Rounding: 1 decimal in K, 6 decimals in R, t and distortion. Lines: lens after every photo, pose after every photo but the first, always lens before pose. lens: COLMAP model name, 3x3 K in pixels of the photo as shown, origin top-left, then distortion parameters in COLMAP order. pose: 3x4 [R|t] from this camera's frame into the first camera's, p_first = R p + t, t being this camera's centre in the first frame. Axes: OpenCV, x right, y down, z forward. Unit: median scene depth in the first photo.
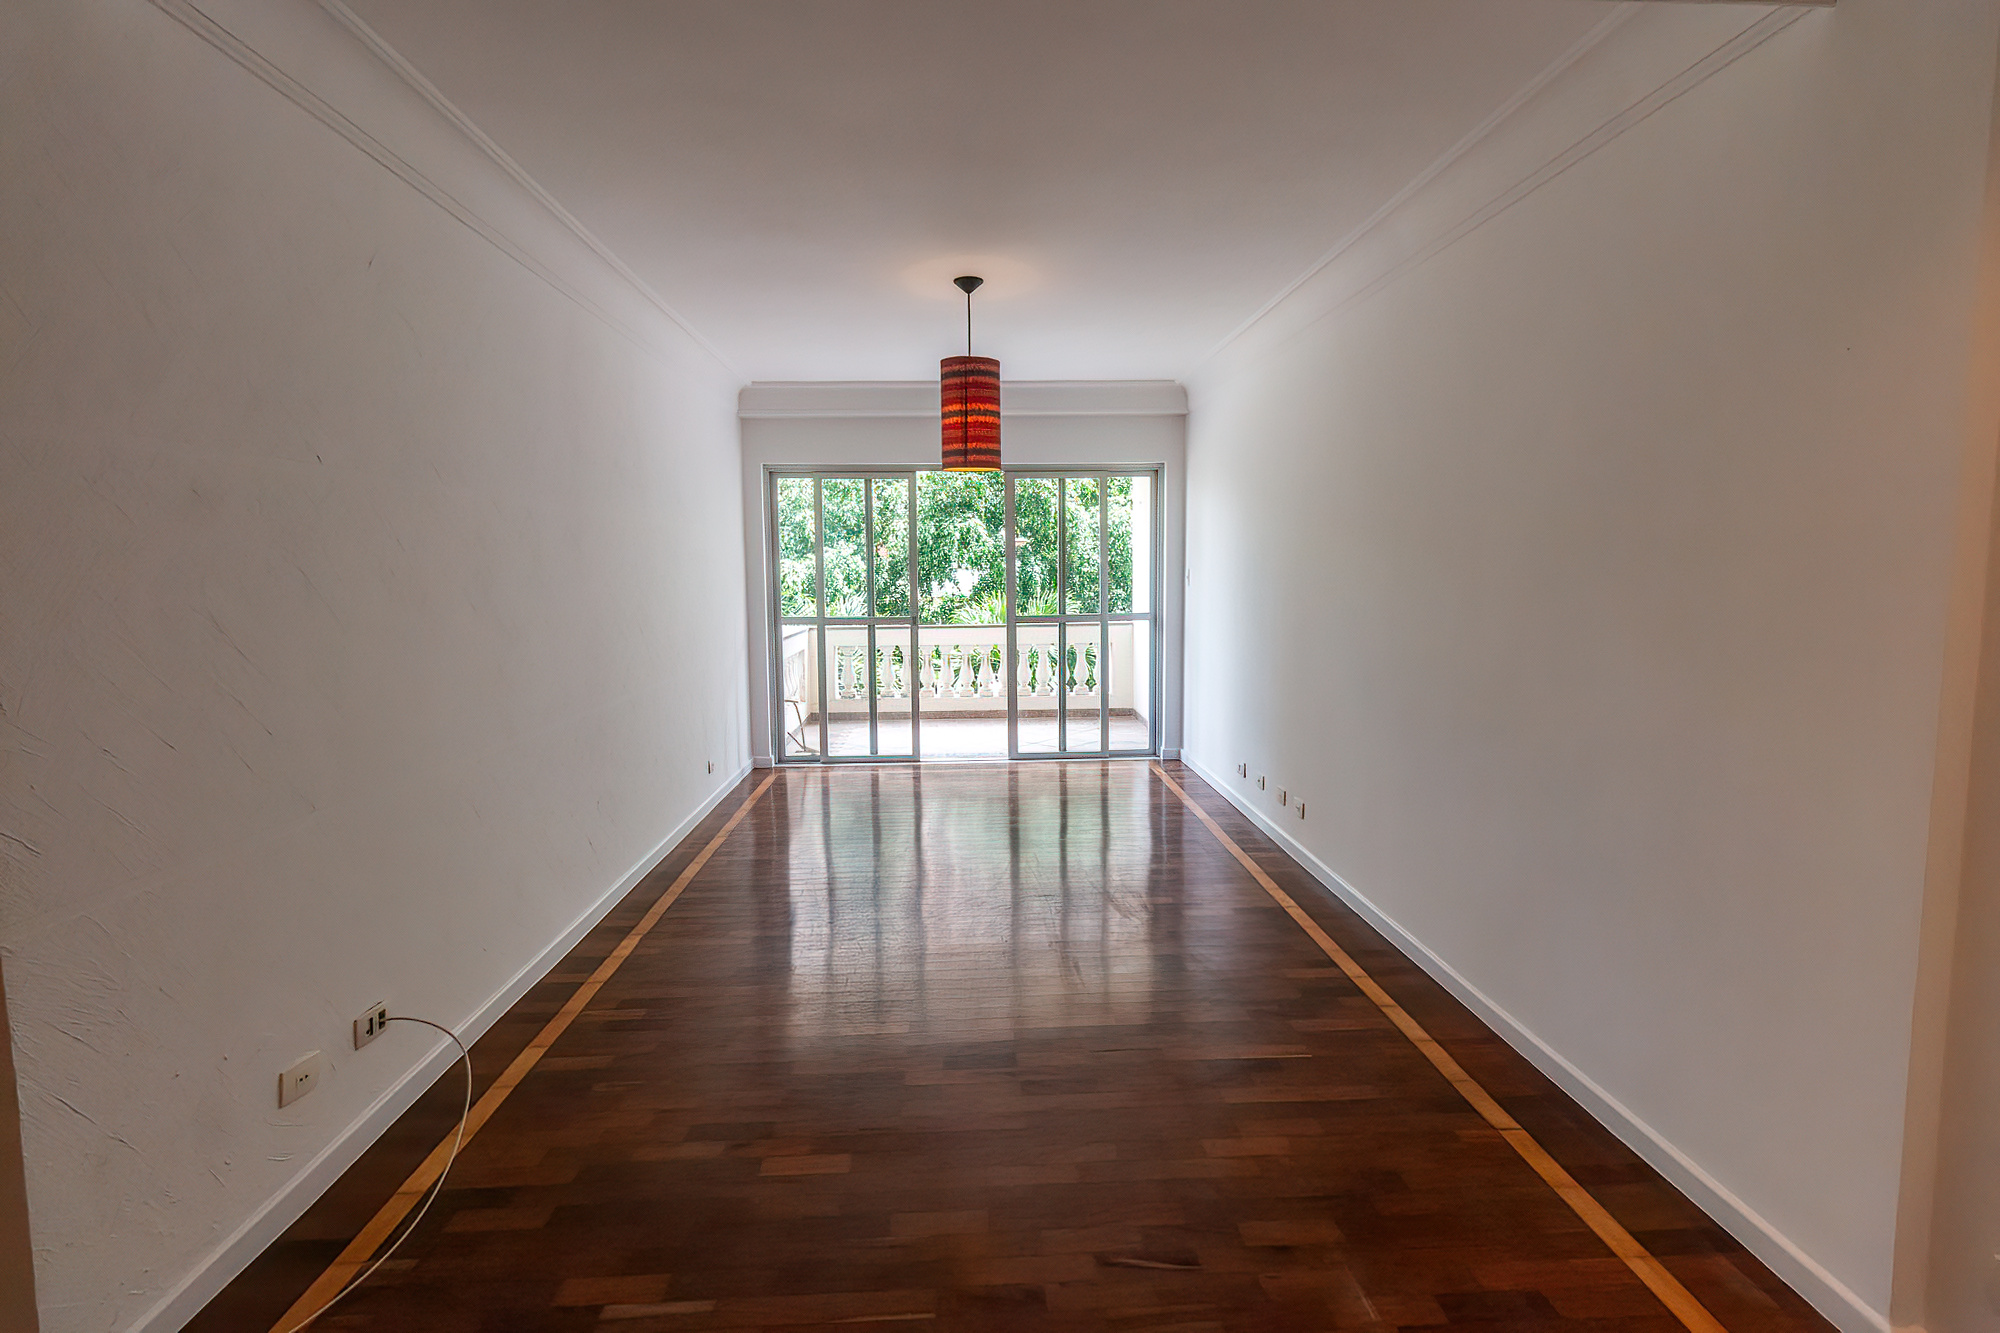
lens RADIAL K [[911.2, 0, 1008.4], [0, 911.2, 648.8], [0, 0, 1]] dist [0.001887, -0.000081]
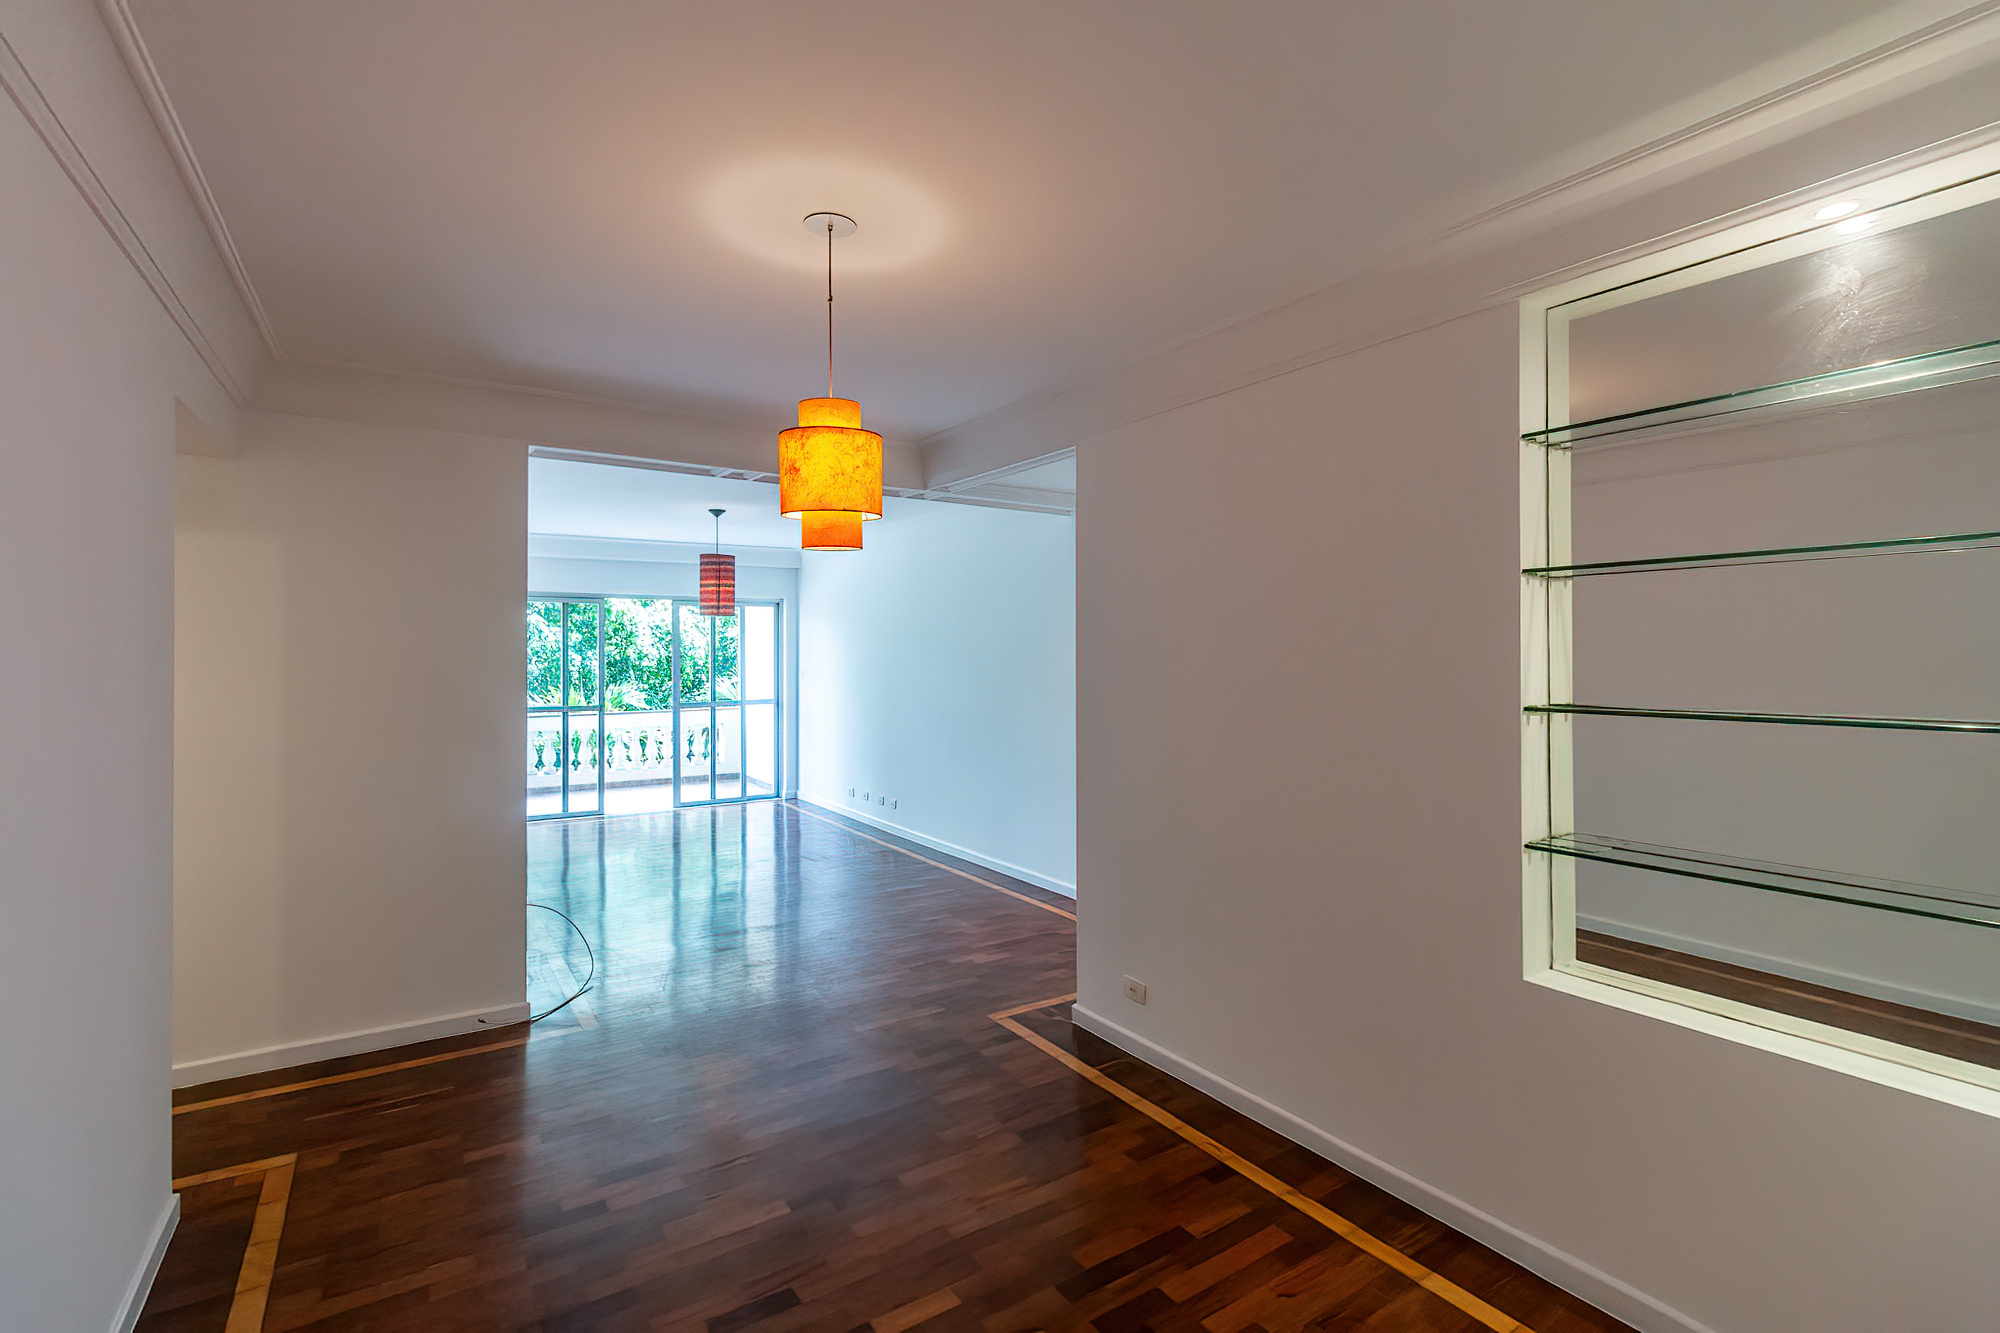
lens RADIAL K [[900.2, 0, 1004.9], [0, 900.2, 652.1], [0, 0, 1]] dist [-0.000261, -0.000064]
pose [[0.862508, 0.007732, 0.505985, -0.262278], [0.040325, 0.995653, -0.083953, 0.022800], [-0.504435, 0.092814, 0.858447, -0.445471]]
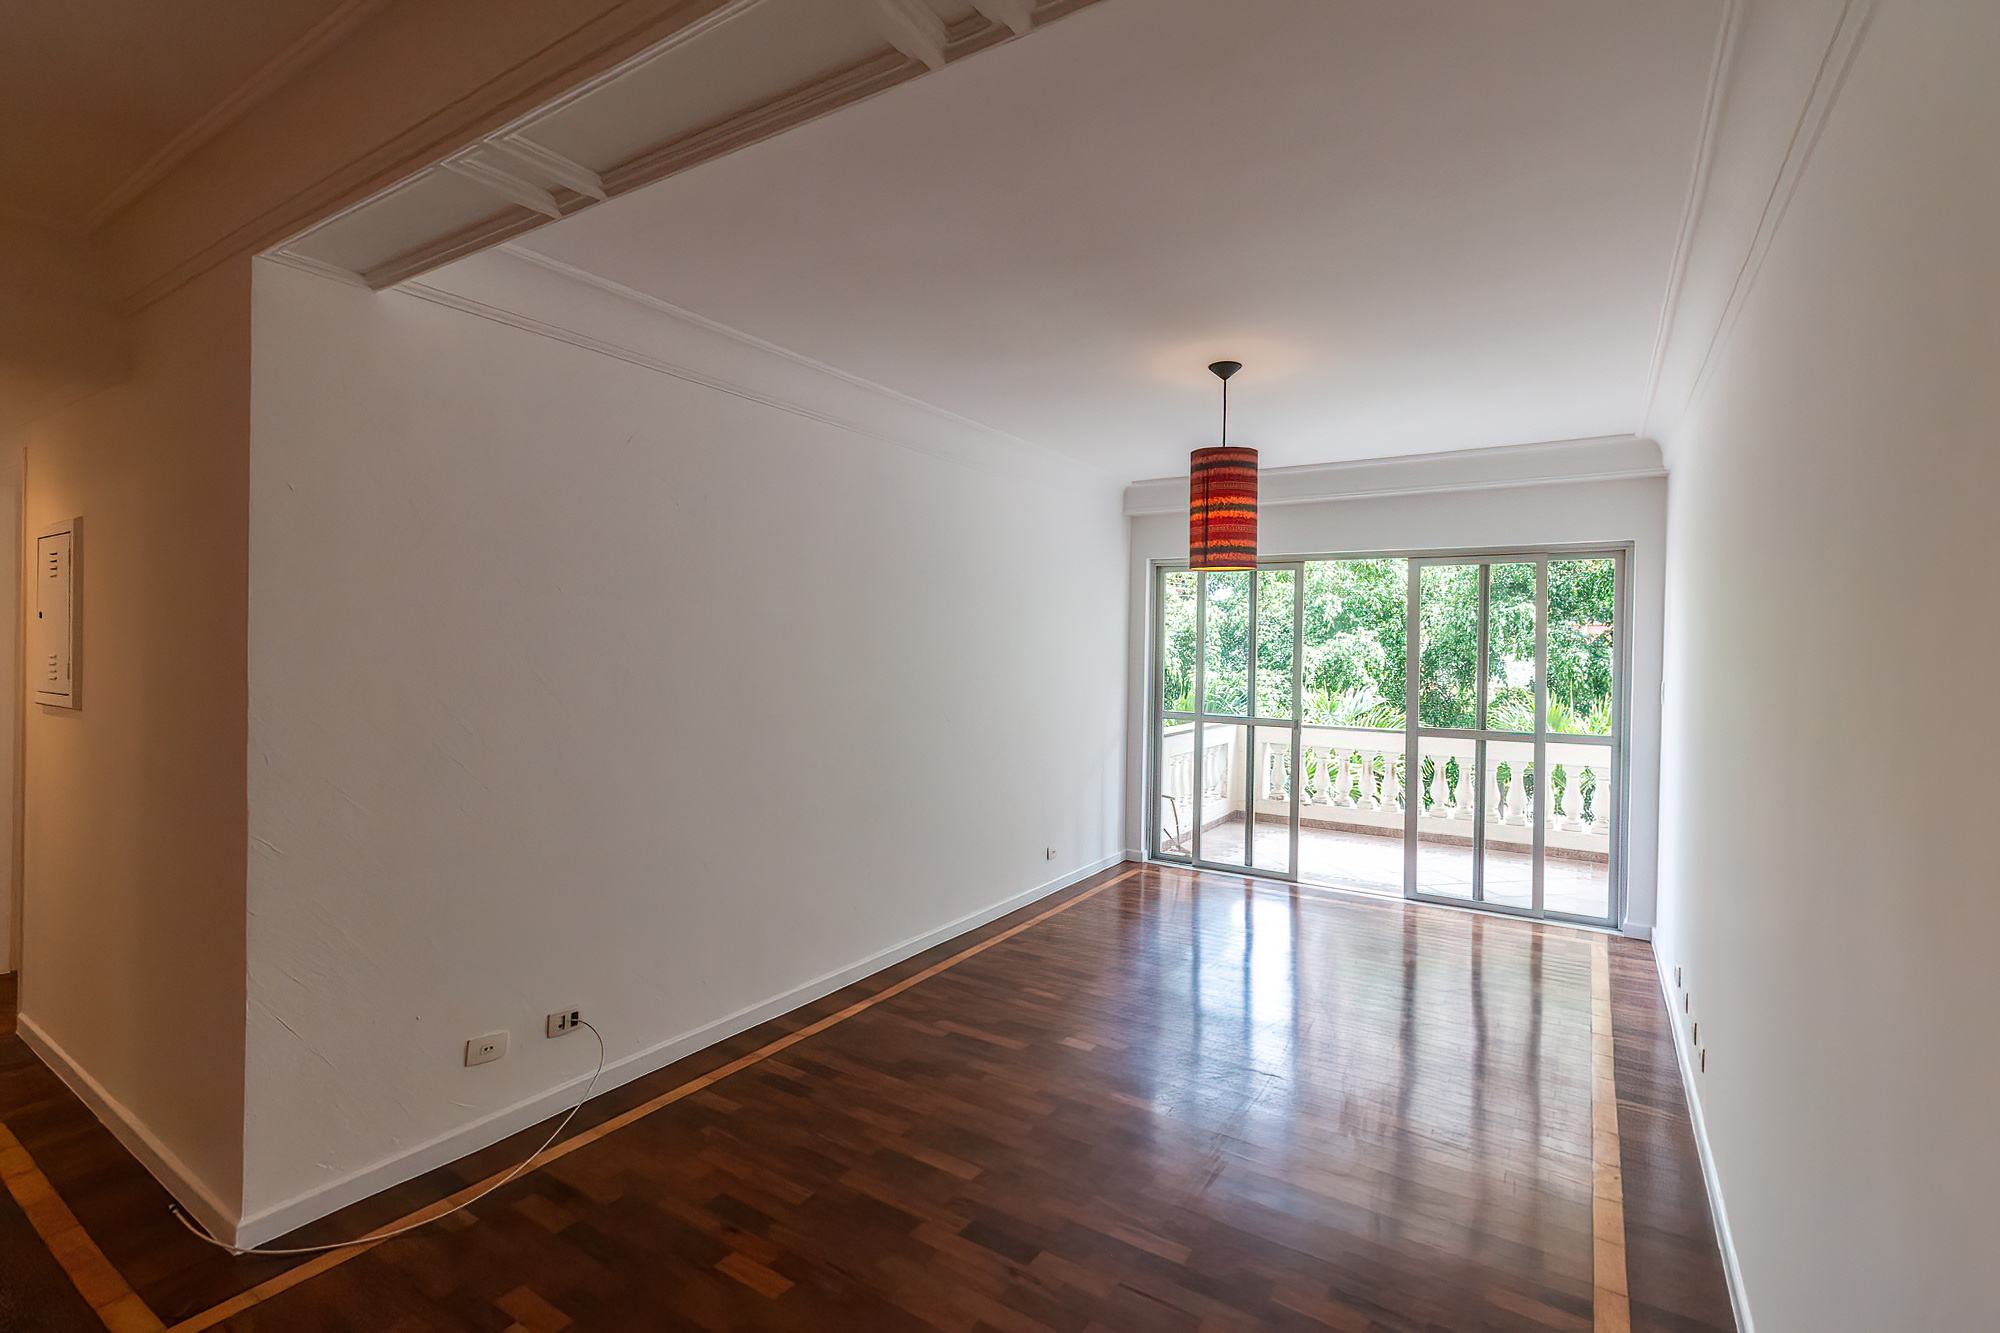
lens RADIAL K [[911.2, 0, 1008.4], [0, 911.2, 648.8], [0, 0, 1]] dist [0.001887, -0.000081]
pose [[0.812638, 0.024549, -0.582252, 0.190025], [-0.074984, 0.995212, -0.062693, -0.027222], [0.577925, 0.094607, 0.810588, 0.092193]]
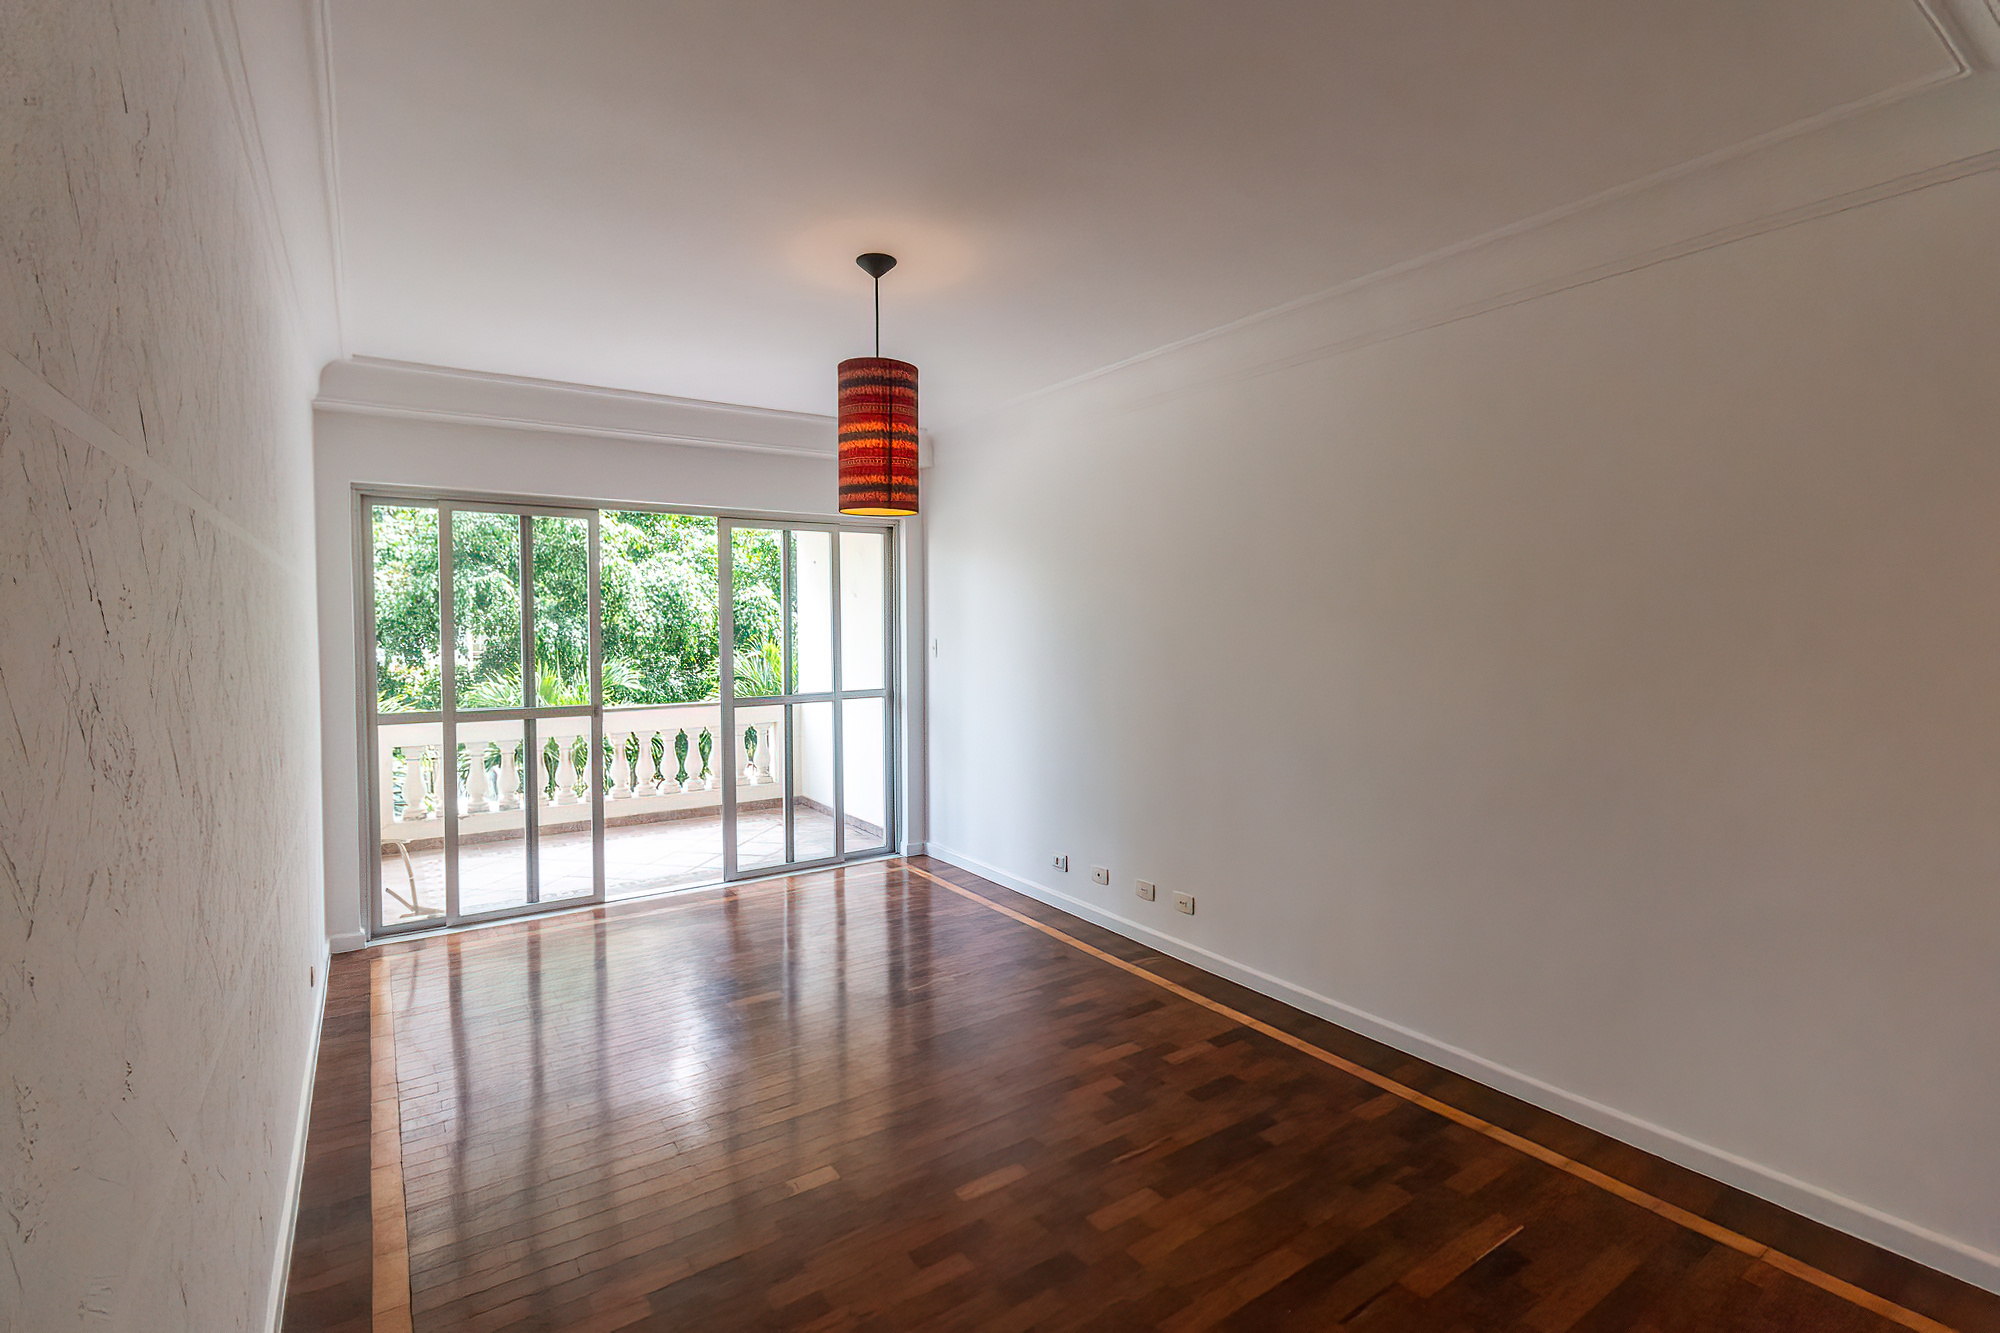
lens RADIAL K [[911.2, 0, 1008.4], [0, 911.2, 648.8], [0, 0, 1]] dist [0.001887, -0.000081]
pose [[0.852716, -0.010169, 0.522276, -0.203486], [0.045337, 0.997479, -0.054600, -0.025020], [-0.520404, 0.070237, 0.851027, 0.197081]]
